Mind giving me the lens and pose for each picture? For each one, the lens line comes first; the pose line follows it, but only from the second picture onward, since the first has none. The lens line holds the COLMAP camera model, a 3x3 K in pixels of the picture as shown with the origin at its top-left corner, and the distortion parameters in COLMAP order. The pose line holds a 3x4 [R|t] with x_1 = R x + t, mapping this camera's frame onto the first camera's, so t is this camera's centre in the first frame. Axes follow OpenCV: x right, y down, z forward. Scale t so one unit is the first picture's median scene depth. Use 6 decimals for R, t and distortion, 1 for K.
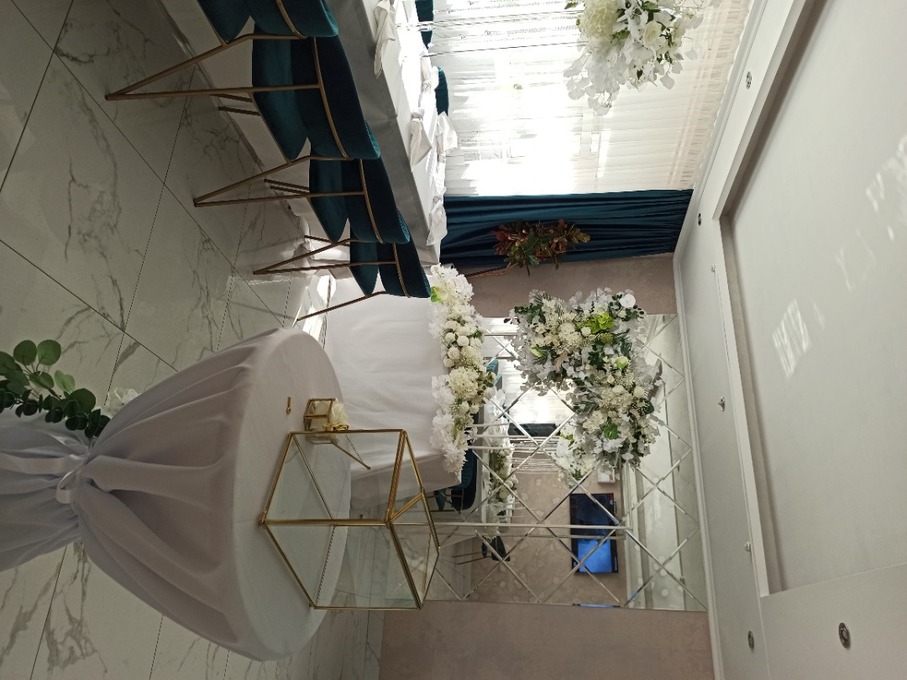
lens RADIAL K [[672.0, 0, 453.5], [0, 672.0, 340.0], [0, 0, 1]] dist [0.008236, -0.002274]
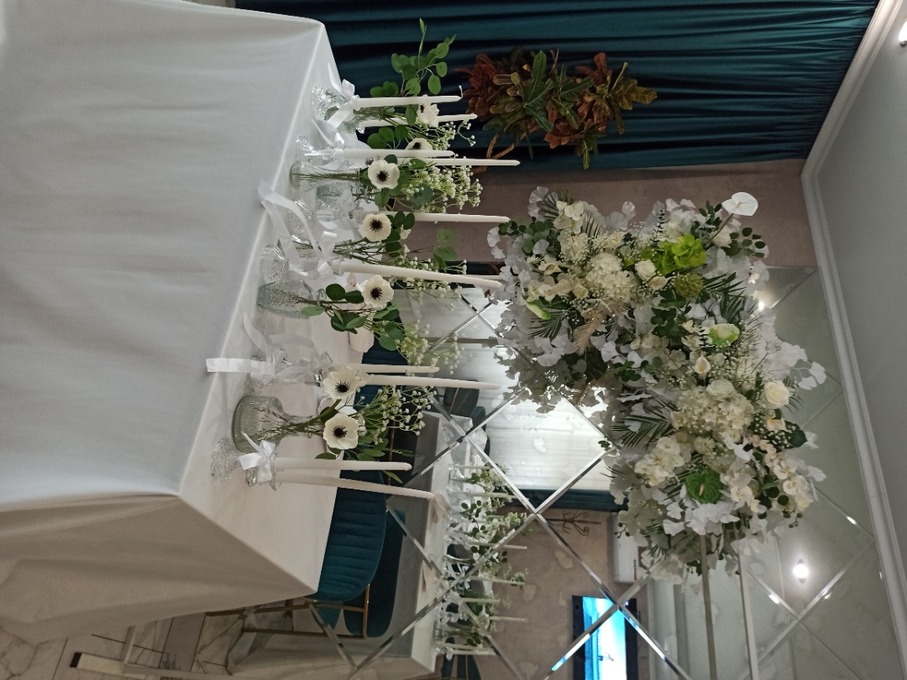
lens RADIAL K [[682.7, 0, 464.4], [0, 682.7, 342.7], [0, 0, 1]] dist [0.053076, -0.005777]
pose [[0.997894, 0.063811, 0.011623, 0.067777], [-0.062257, 0.992595, -0.104301, 0.096296], [-0.018192, 0.103358, 0.994478, 0.528091]]
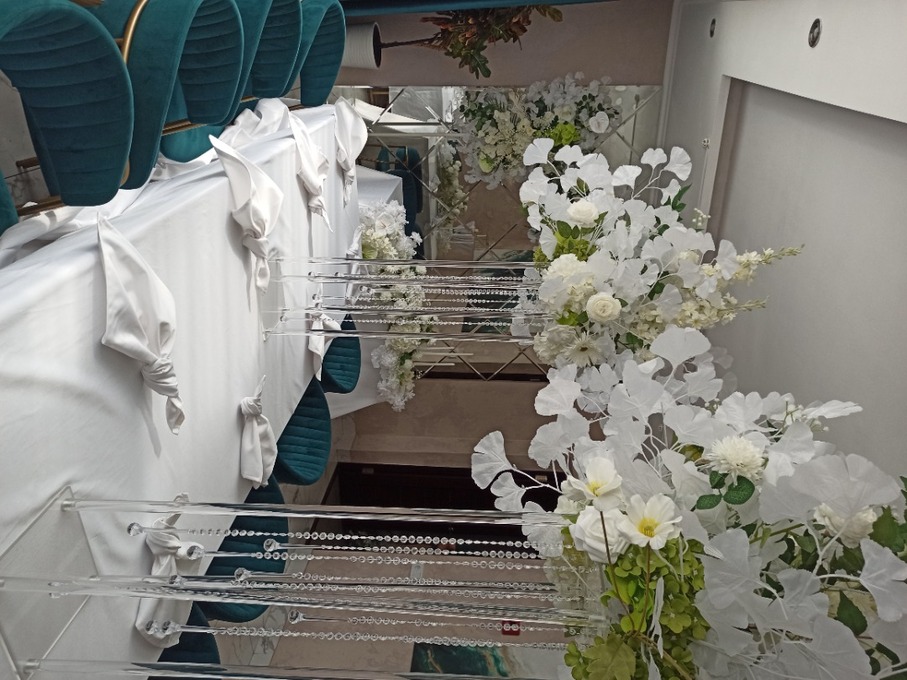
lens RADIAL K [[670.7, 0, 460.3], [0, 670.7, 339.7], [0, 0, 1]] dist [0.047986, -0.001405]
pose [[0.996699, -0.071704, 0.038063, 0.042511], [0.017211, 0.644859, 0.764108, -0.502697], [-0.079335, -0.760931, 0.643964, 0.284725]]
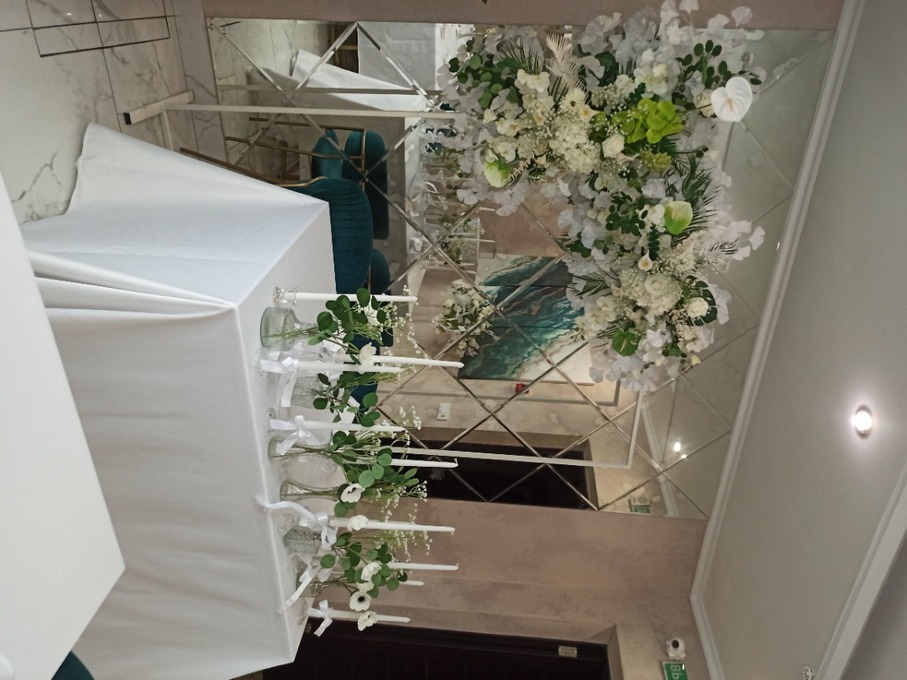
lens RADIAL K [[672.0, 0, 453.5], [0, 672.0, 340.0], [0, 0, 1]] dist [0.008236, -0.002274]
pose [[0.998897, -0.044246, 0.015745, 0.082670], [0.014119, 0.602668, 0.797867, -0.283504], [-0.044791, -0.796765, 0.602627, 0.645757]]
